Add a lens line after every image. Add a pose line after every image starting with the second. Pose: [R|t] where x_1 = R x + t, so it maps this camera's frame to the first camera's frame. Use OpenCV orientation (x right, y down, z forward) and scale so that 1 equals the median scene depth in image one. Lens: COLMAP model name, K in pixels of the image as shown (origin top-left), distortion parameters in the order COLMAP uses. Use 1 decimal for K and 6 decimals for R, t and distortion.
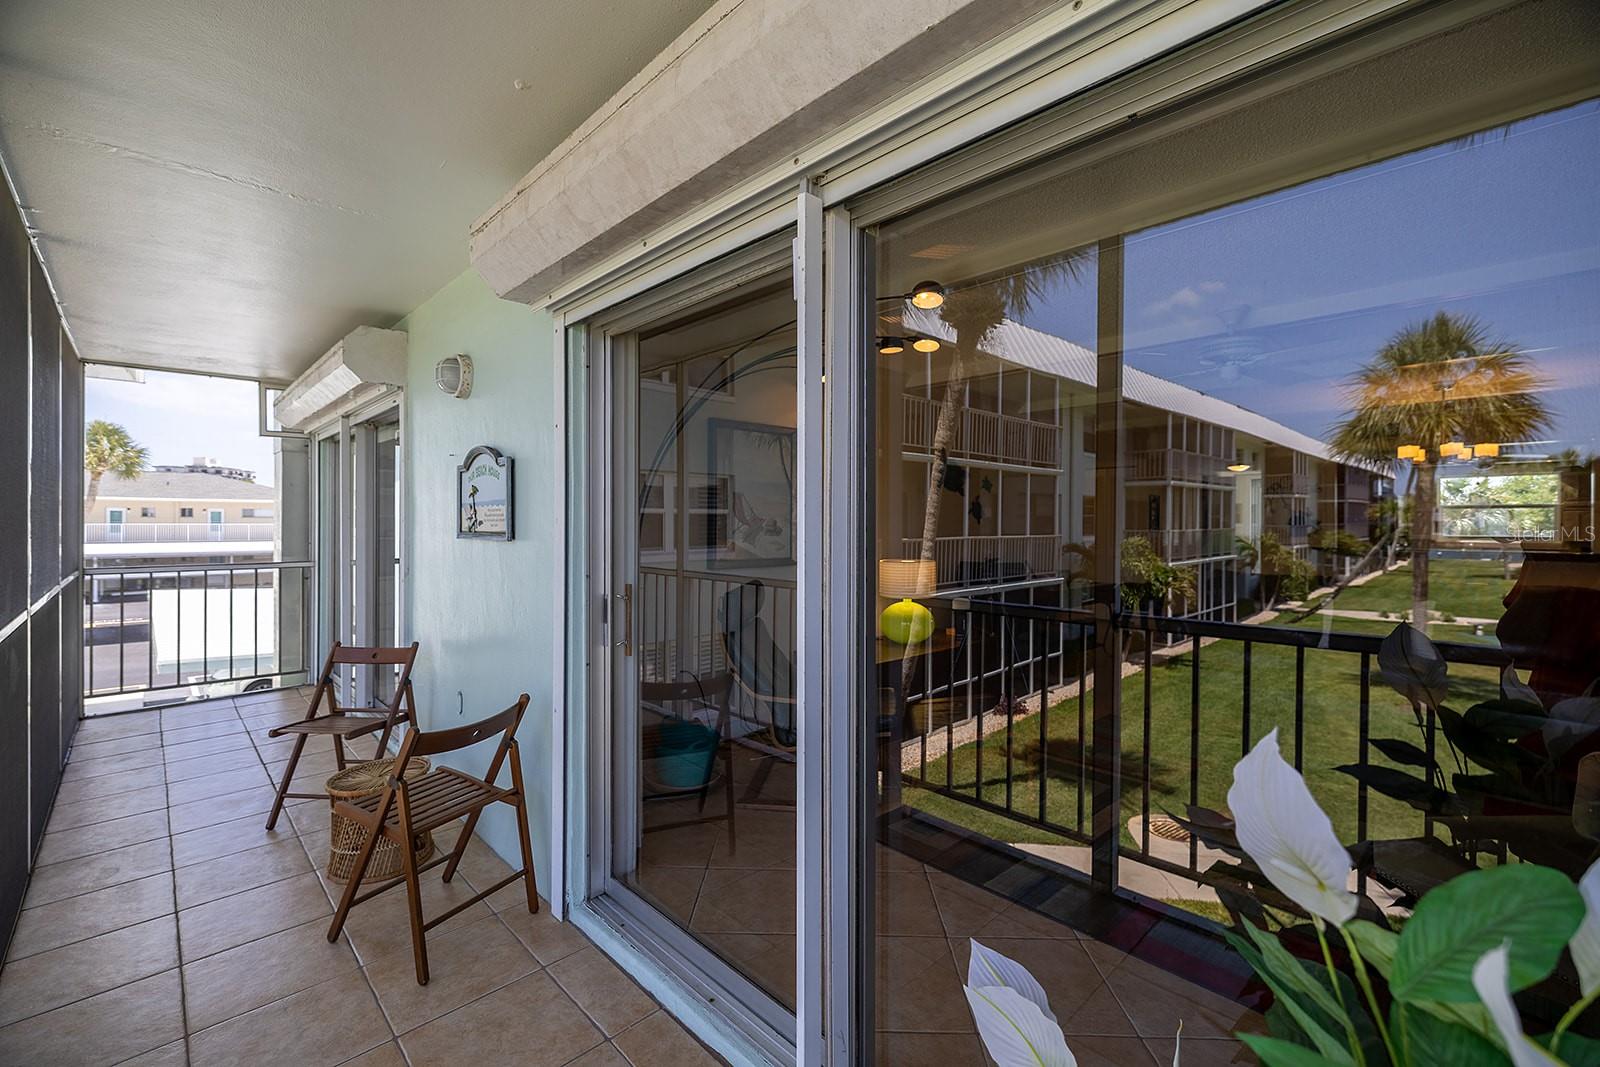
lens RADIAL K [[674.7, 0, 800.0], [0, 674.7, 533.5], [0, 0, 1]] dist [0.000814, 0.000064]
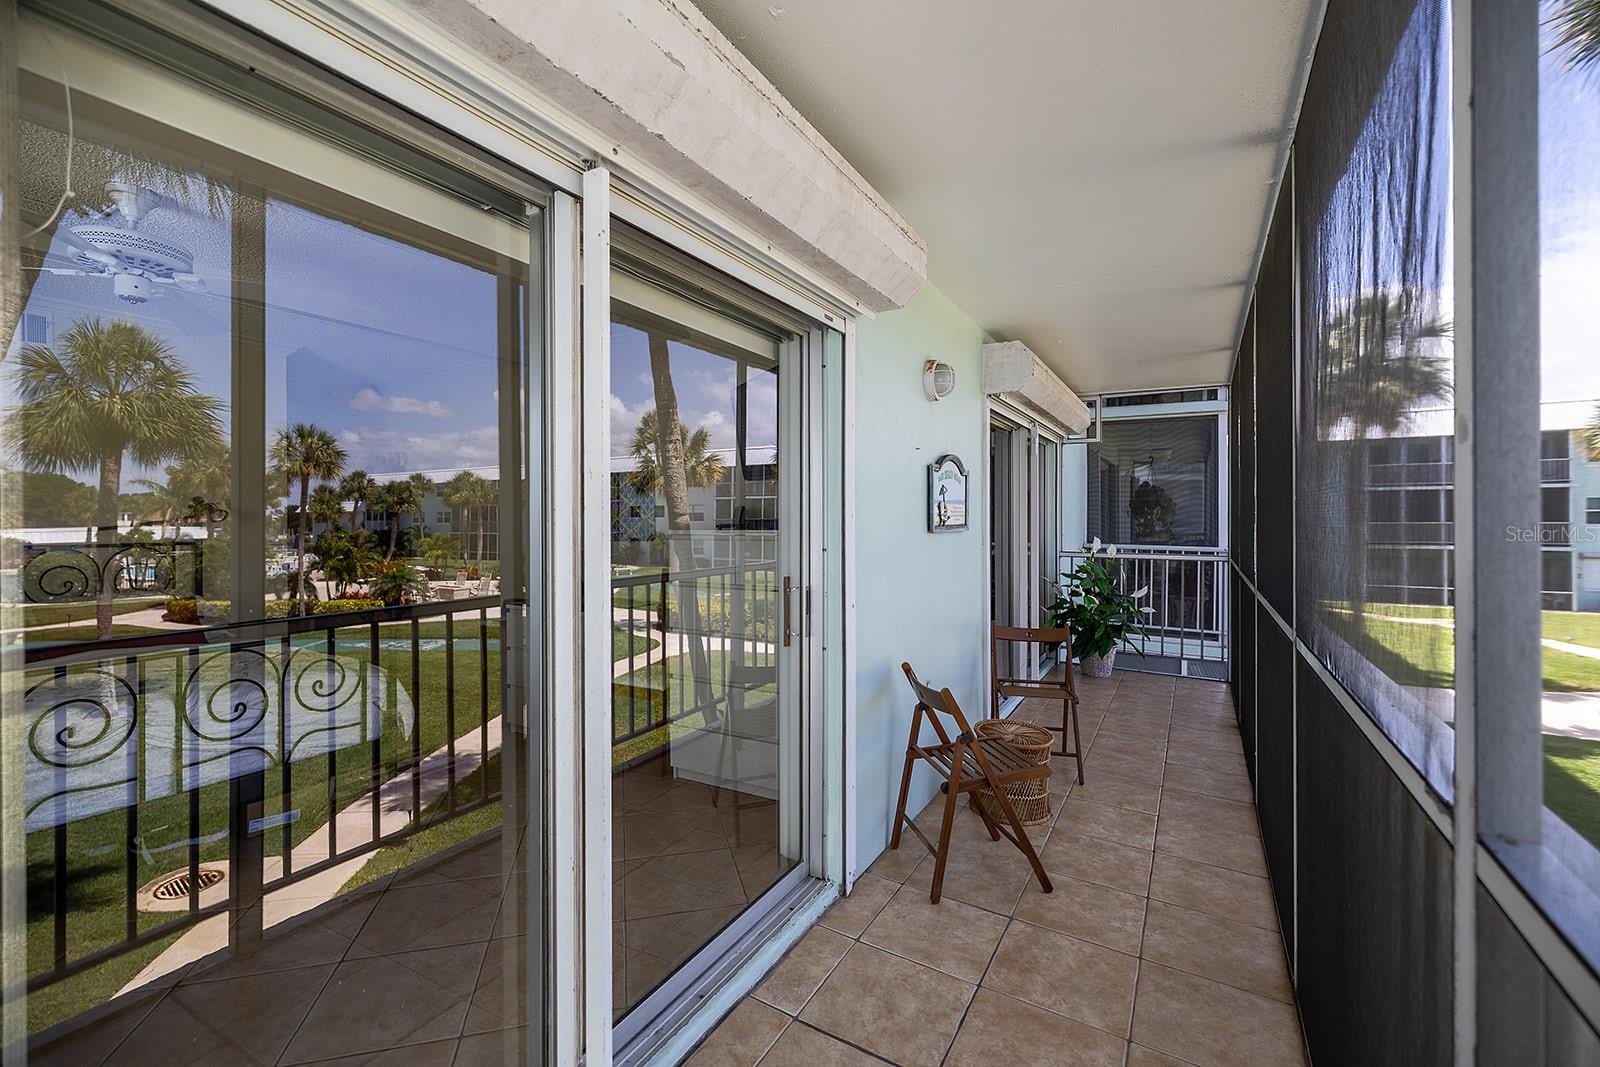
lens RADIAL K [[674.7, 0, 800.0], [0, 674.7, 533.5], [0, 0, 1]] dist [0.000814, 0.000064]
pose [[-0.276461, -0.016168, 0.960889, -0.901208], [0.012879, 0.999706, 0.020527, -0.007313], [-0.960939, 0.018050, -0.276171, 0.901256]]
